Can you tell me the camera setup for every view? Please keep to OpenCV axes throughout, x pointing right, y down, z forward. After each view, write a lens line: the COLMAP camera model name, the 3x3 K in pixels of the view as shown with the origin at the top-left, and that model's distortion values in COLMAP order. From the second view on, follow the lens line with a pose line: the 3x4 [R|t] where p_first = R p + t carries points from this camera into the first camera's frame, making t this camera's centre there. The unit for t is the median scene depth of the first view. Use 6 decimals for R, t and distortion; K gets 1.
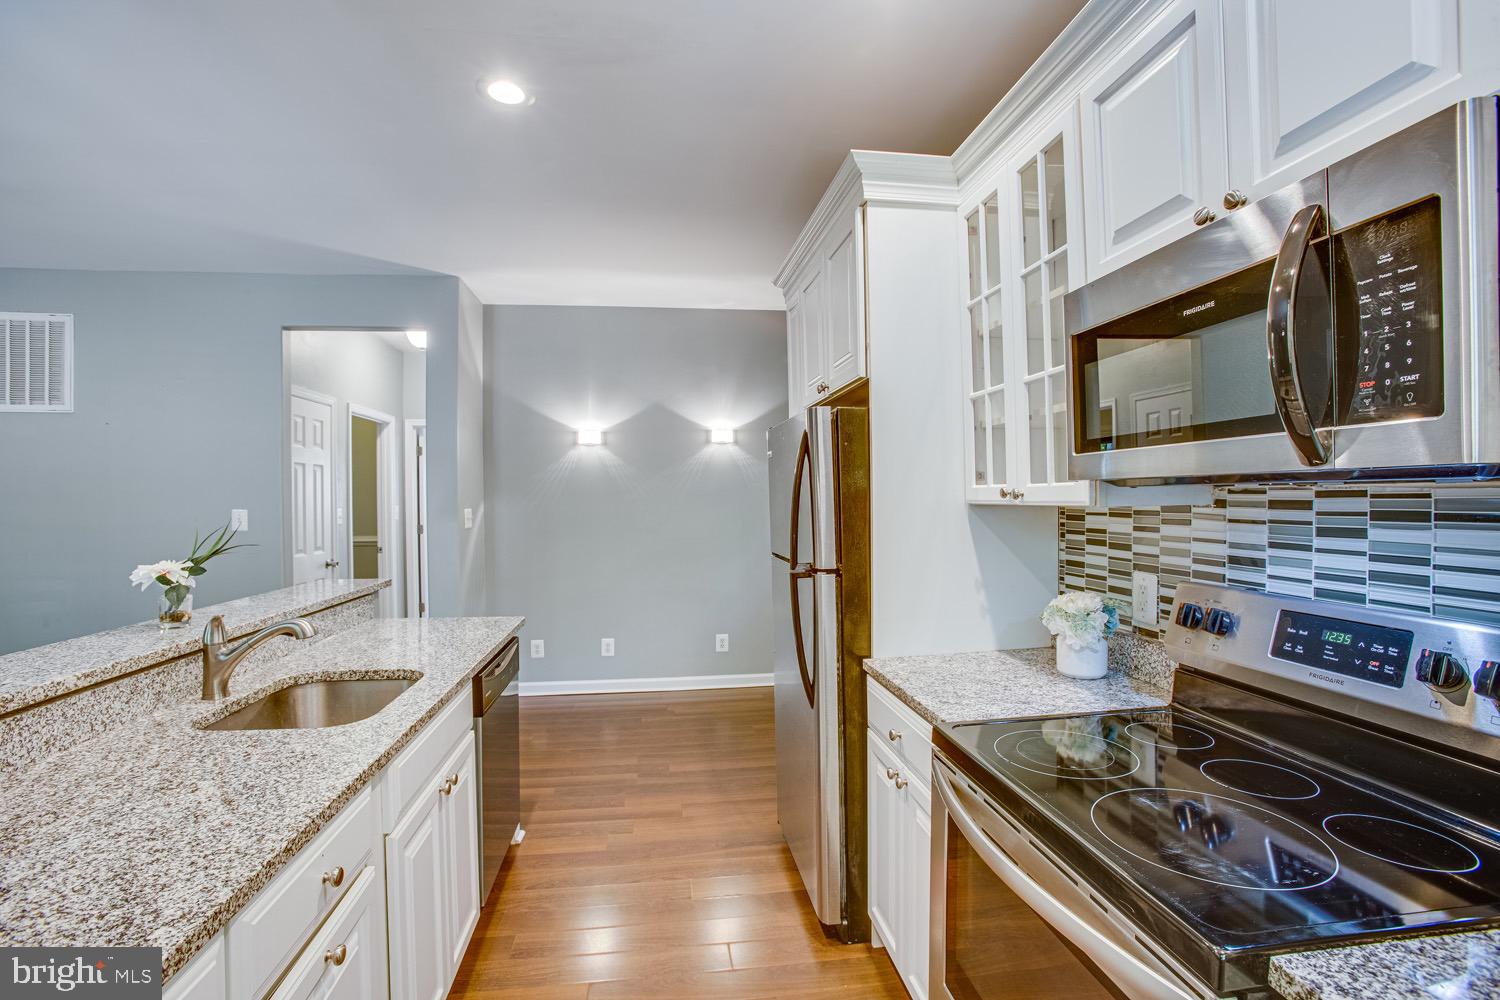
lens RADIAL K [[682.2, 0, 745.6], [0, 682.2, 502.1], [0, 0, 1]] dist [-0.076323, 0.026180]
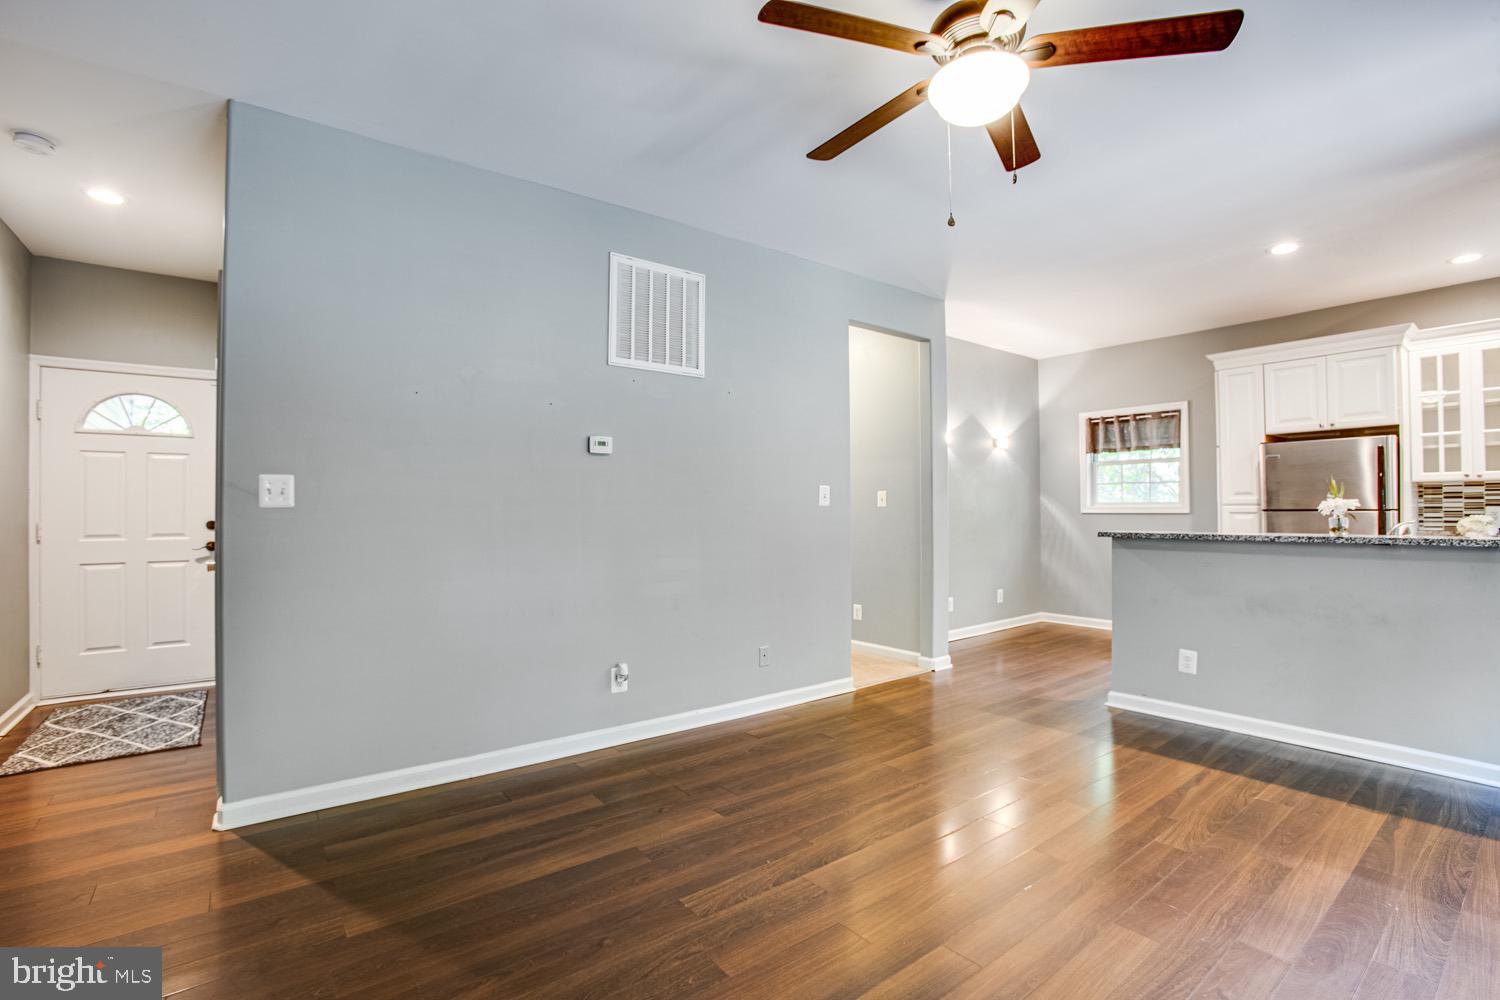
lens RADIAL K [[682.2, 0, 745.6], [0, 682.2, 502.1], [0, 0, 1]] dist [-0.076323, 0.026180]
pose [[0.871541, 0.009391, 0.490232, -3.325701], [0.000714, 0.999791, -0.020421, 0.142374], [-0.490321, 0.018147, 0.871353, 0.244434]]
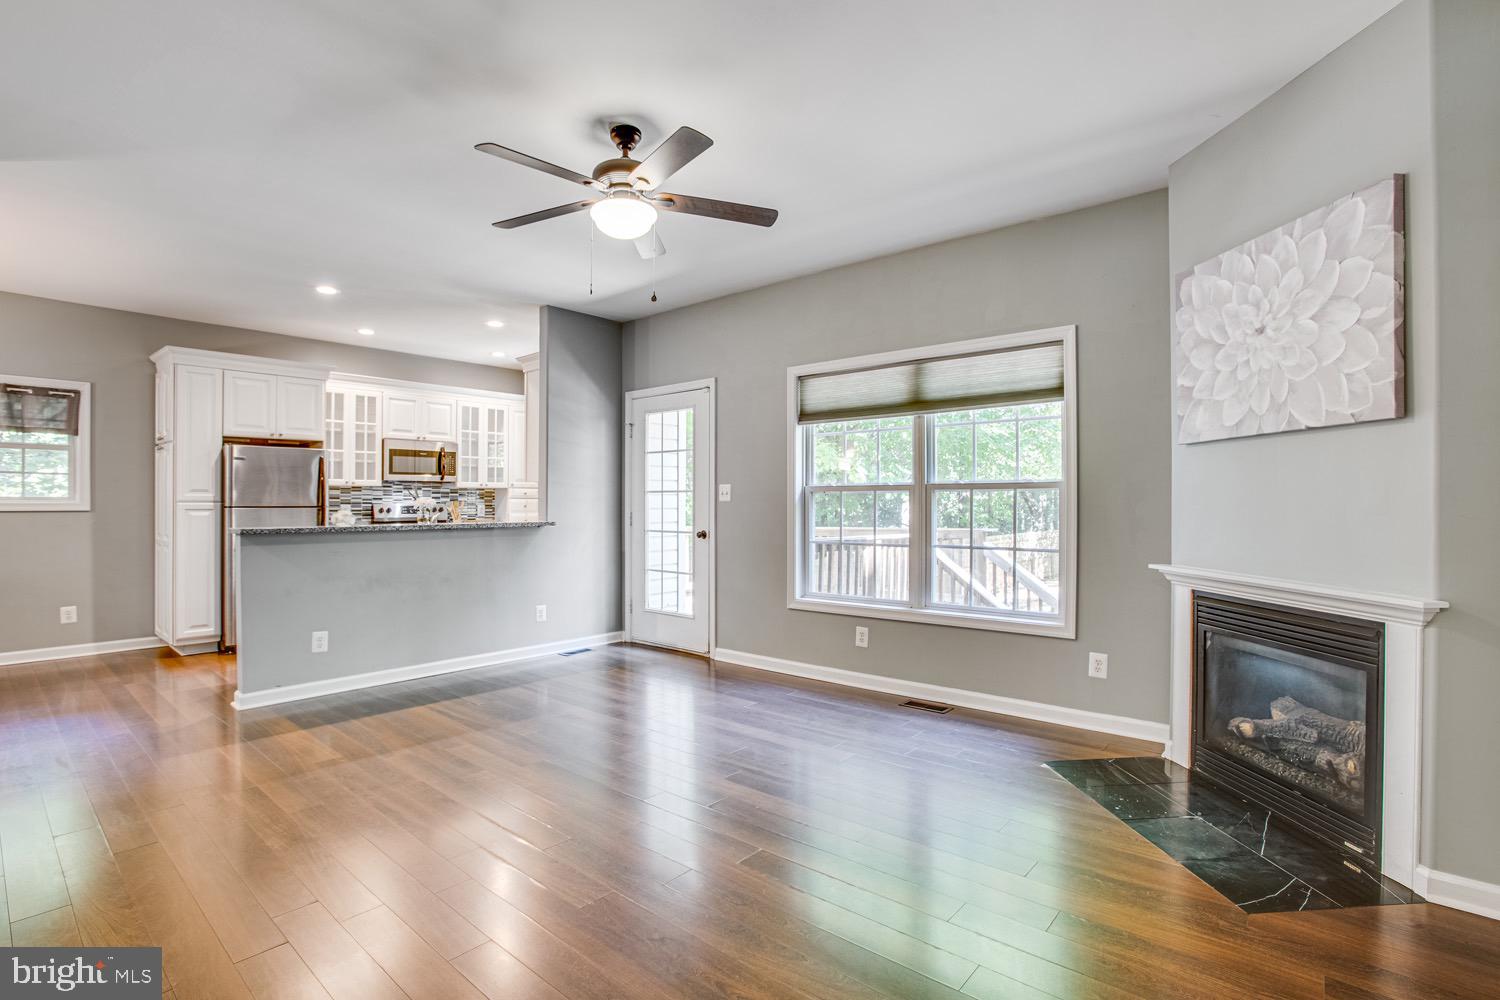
lens RADIAL K [[701.9, 0, 748.2], [0, 701.9, 503.9], [0, 0, 1]] dist [-0.088069, 0.032230]
pose [[-0.664778, 0.008647, 0.746991, -3.900144], [0.011363, 0.999934, -0.001462, 0.138408], [-0.746955, 0.007516, -0.664833, 1.918141]]
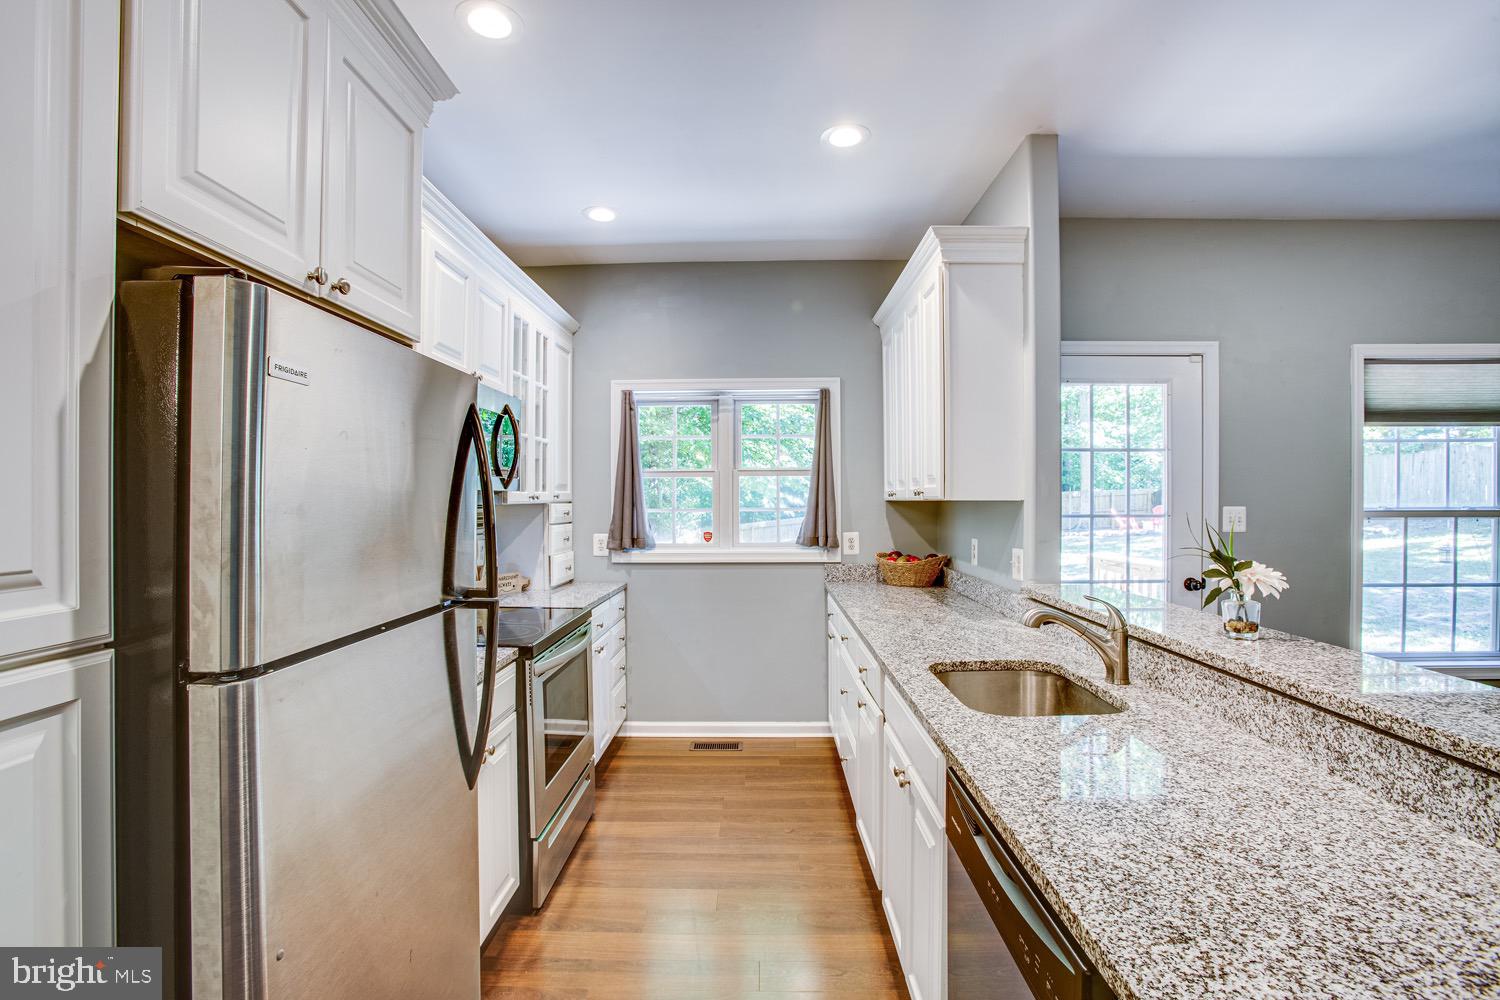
lens RADIAL K [[682.2, 0, 745.6], [0, 682.2, 502.1], [0, 0, 1]] dist [-0.076323, 0.026180]
pose [[-0.986798, 0.012757, 0.161454, -0.384260], [0.014404, 0.999855, 0.009035, -0.004217], [-0.161315, 0.011241, -0.986839, 2.052148]]
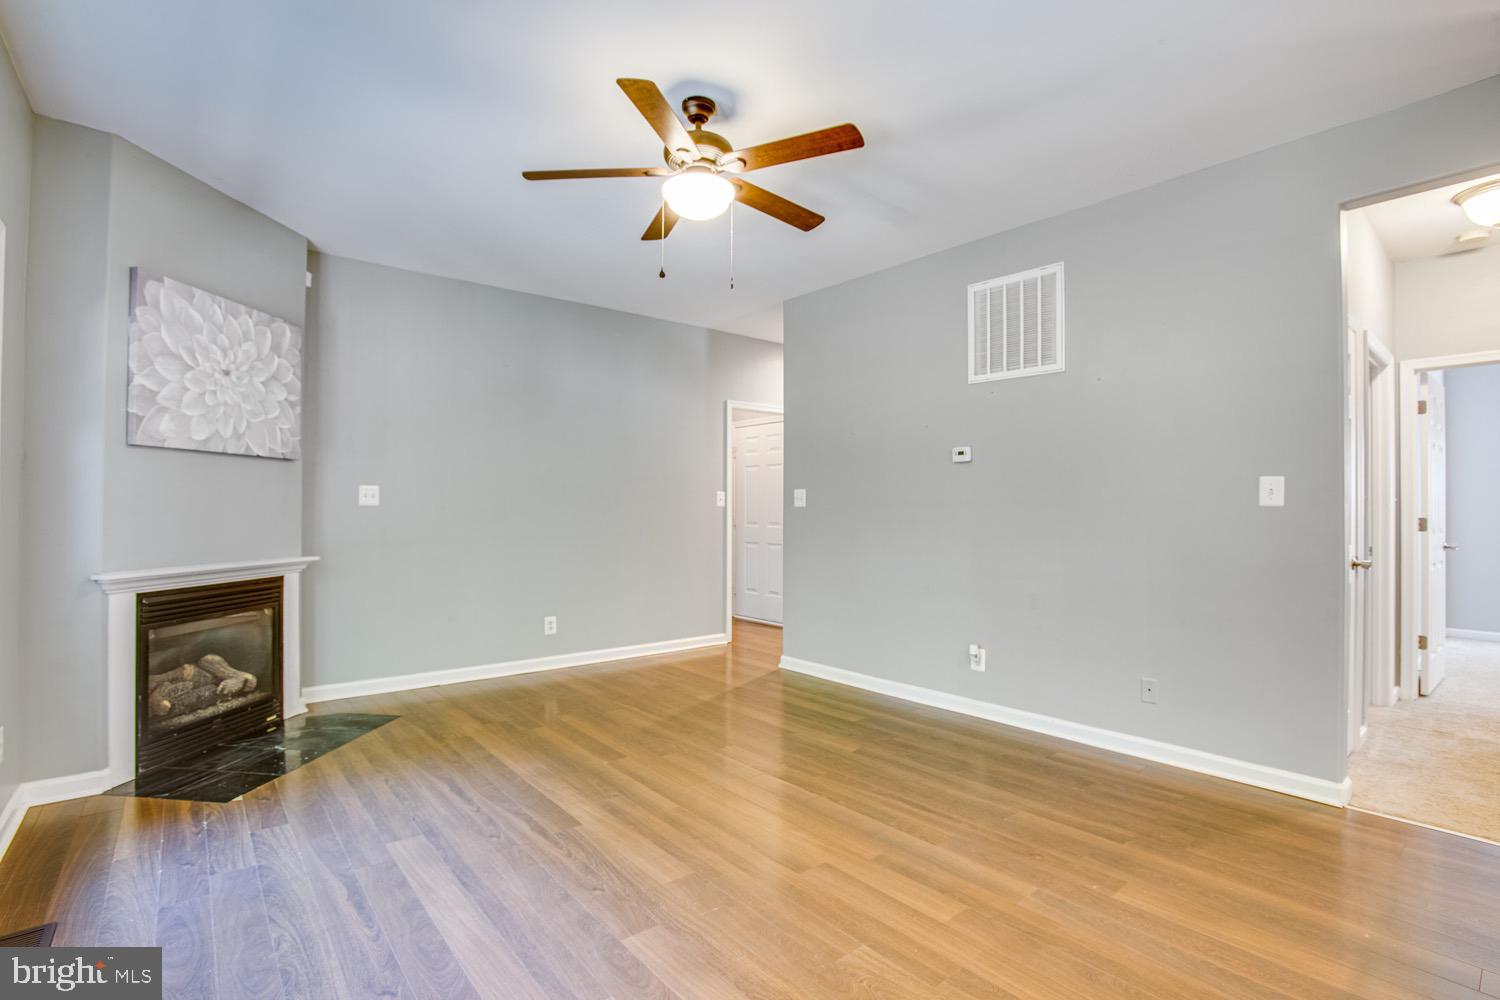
lens RADIAL K [[701.9, 0, 748.2], [0, 701.9, 503.9], [0, 0, 1]] dist [-0.088069, 0.032230]
pose [[0.530431, 0.005694, -0.847709, -1.052381], [-0.015568, 0.999874, -0.003025, 0.123045], [0.847585, 0.014802, 0.530453, 0.292727]]
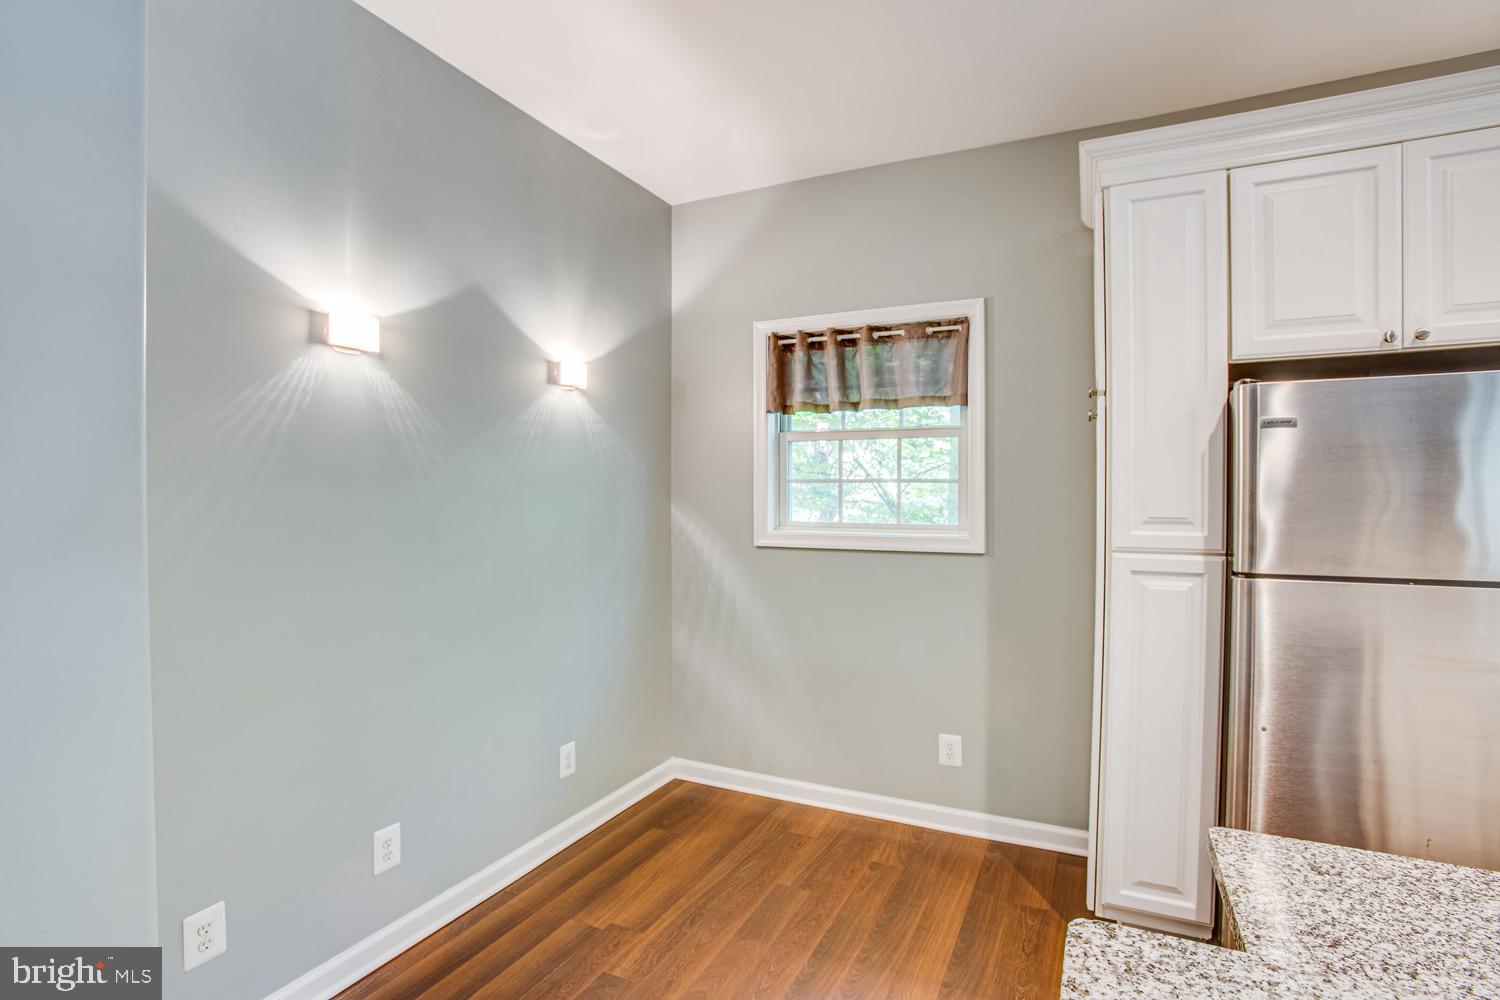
lens RADIAL K [[737.2, 0, 750.0], [0, 737.2, 500.0], [0, 0, 1]] dist [-0.068548, 0.034858]
pose [[0.559823, 0.001611, 0.828610, -1.269831], [0.000388, 0.999997, -0.002206, 0.009085], [-0.828612, 0.001557, 0.559821, 1.650343]]
